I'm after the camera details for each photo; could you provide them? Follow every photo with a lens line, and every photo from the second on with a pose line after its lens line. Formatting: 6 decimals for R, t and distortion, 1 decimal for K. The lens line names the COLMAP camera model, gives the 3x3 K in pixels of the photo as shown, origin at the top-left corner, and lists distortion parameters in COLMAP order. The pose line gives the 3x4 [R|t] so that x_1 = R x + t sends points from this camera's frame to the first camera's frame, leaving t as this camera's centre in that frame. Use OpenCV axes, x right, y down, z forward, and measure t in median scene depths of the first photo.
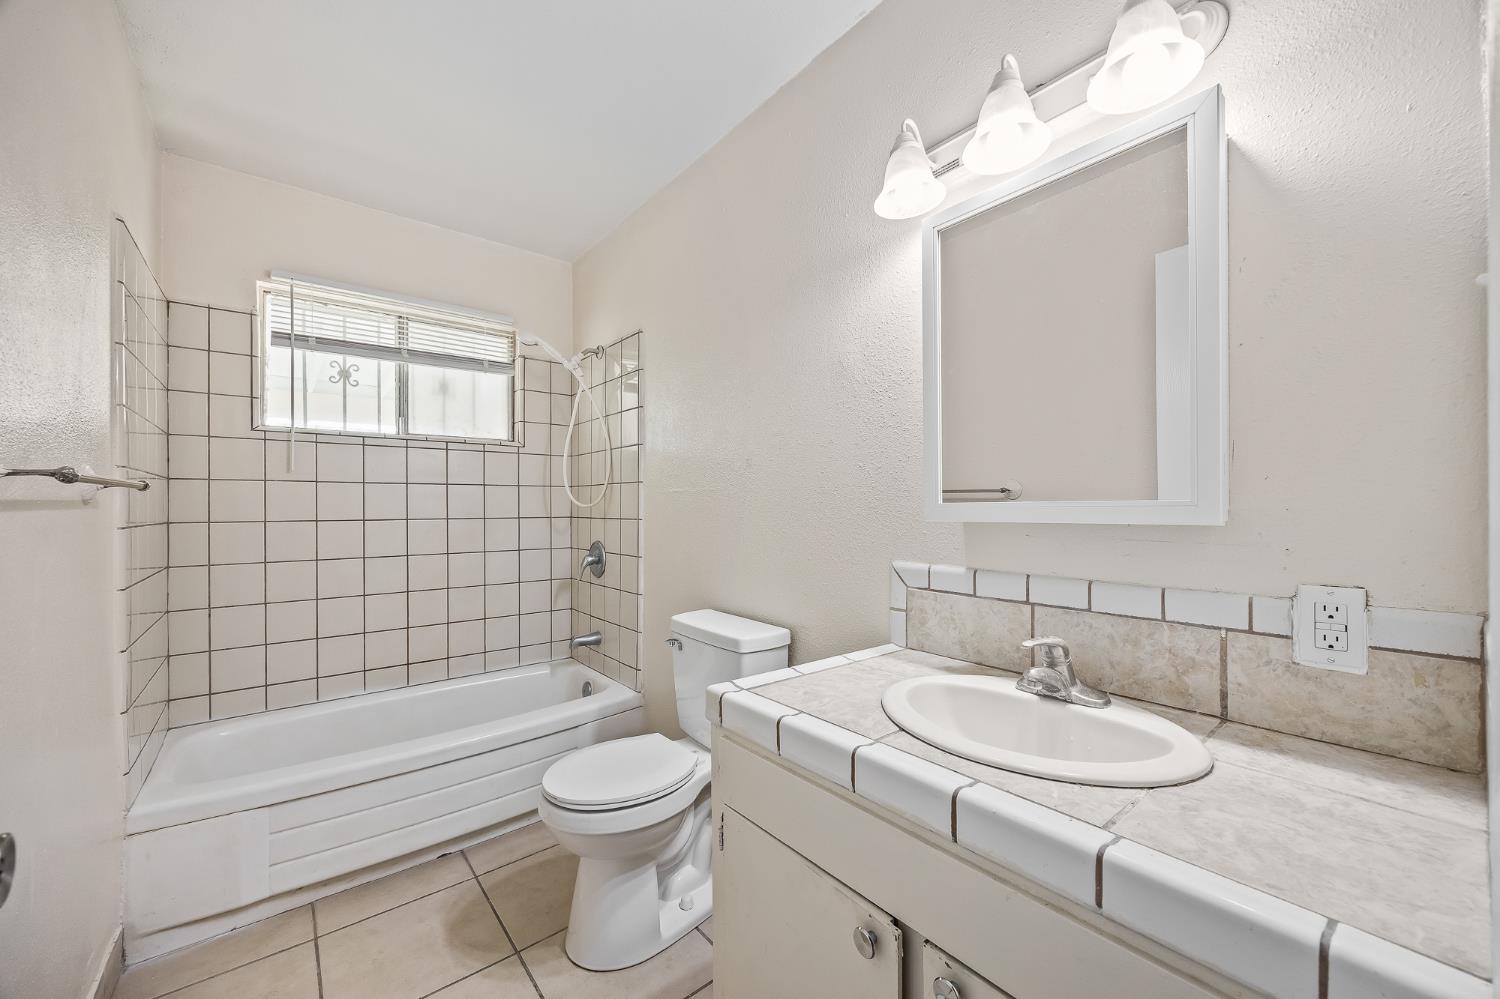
lens RADIAL K [[591.6, 0, 750.1], [0, 591.6, 503.3], [0, 0, 1]] dist [-0.000808, -0.000268]
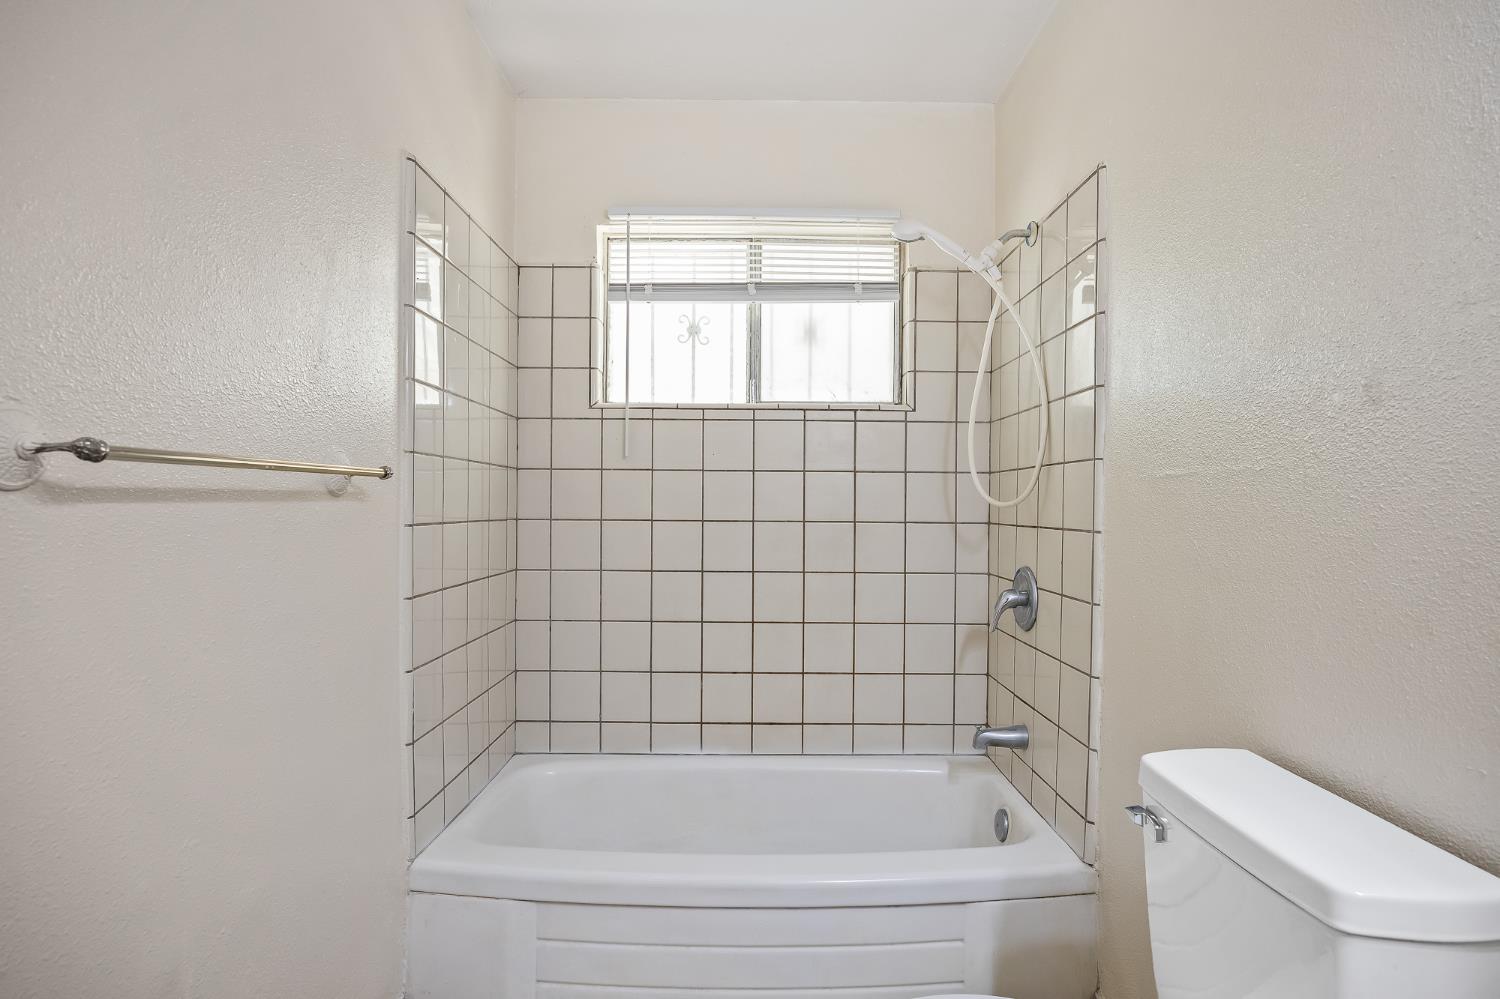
lens RADIAL K [[762.7, 0, 747.5], [0, 762.7, 504.0], [0, 0, 1]] dist [-0.006095, -0.000260]
pose [[0.776413, 0.009195, -0.630157, -0.003995], [-0.007175, 0.999958, 0.005752, 0.001420], [0.630183, 0.000055, 0.776447, 0.275104]]
